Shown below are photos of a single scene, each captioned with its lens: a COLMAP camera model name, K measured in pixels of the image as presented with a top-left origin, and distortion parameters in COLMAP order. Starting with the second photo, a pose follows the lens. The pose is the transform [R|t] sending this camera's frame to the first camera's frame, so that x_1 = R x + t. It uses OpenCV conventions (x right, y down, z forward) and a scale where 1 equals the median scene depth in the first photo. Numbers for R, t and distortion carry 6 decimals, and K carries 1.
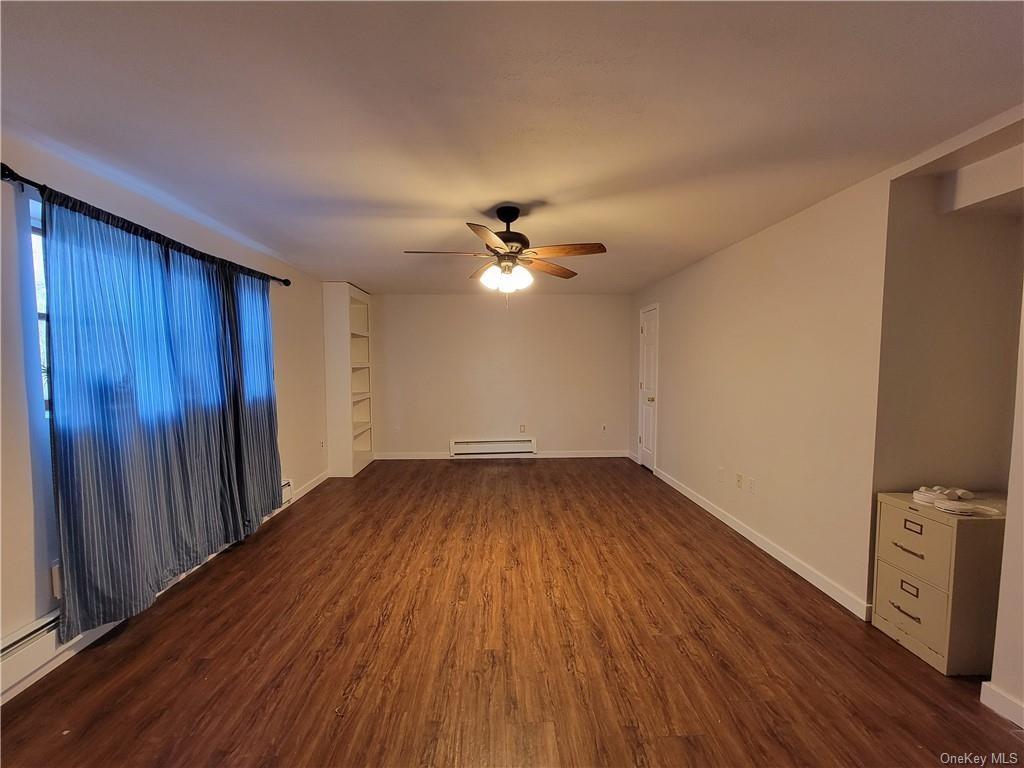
lens RADIAL K [[417.6, 0, 507.5], [0, 417.6, 390.4], [0, 0, 1]] dist [-0.000803, 0.000184]
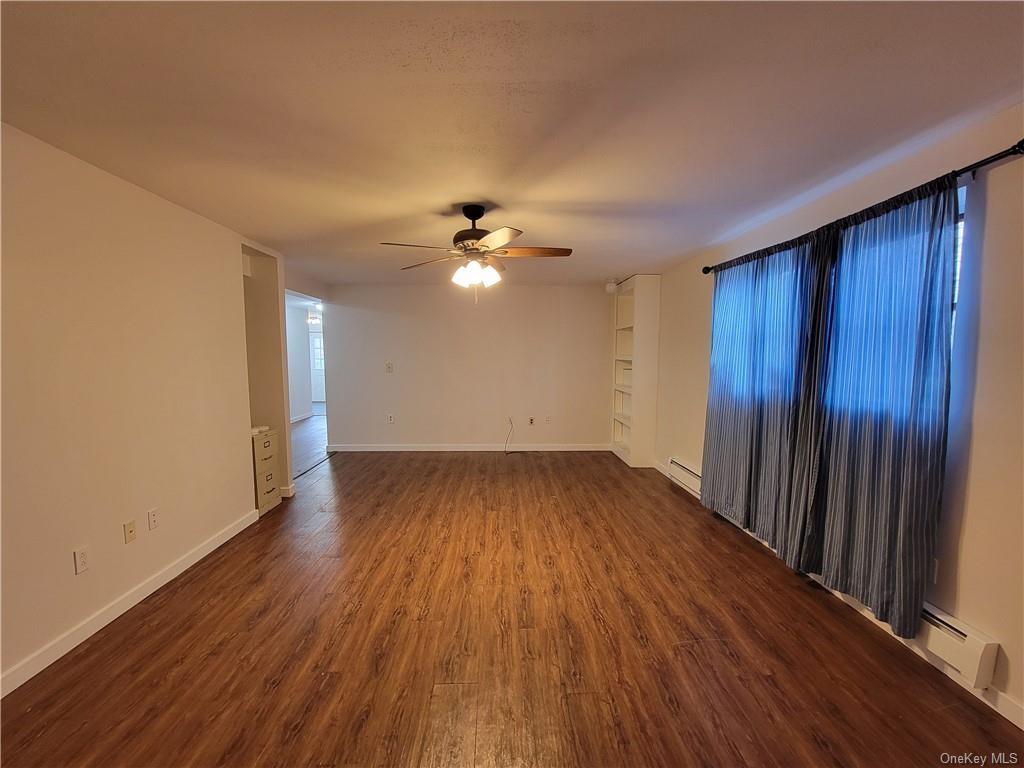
lens RADIAL K [[417.6, 0, 507.5], [0, 417.6, 390.4], [0, 0, 1]] dist [-0.000803, 0.000184]
pose [[-0.999990, 0.004275, 0.000886, -0.072396], [0.004360, 0.988210, 0.153042, -0.128781], [-0.000222, 0.153045, -0.988219, 1.858103]]
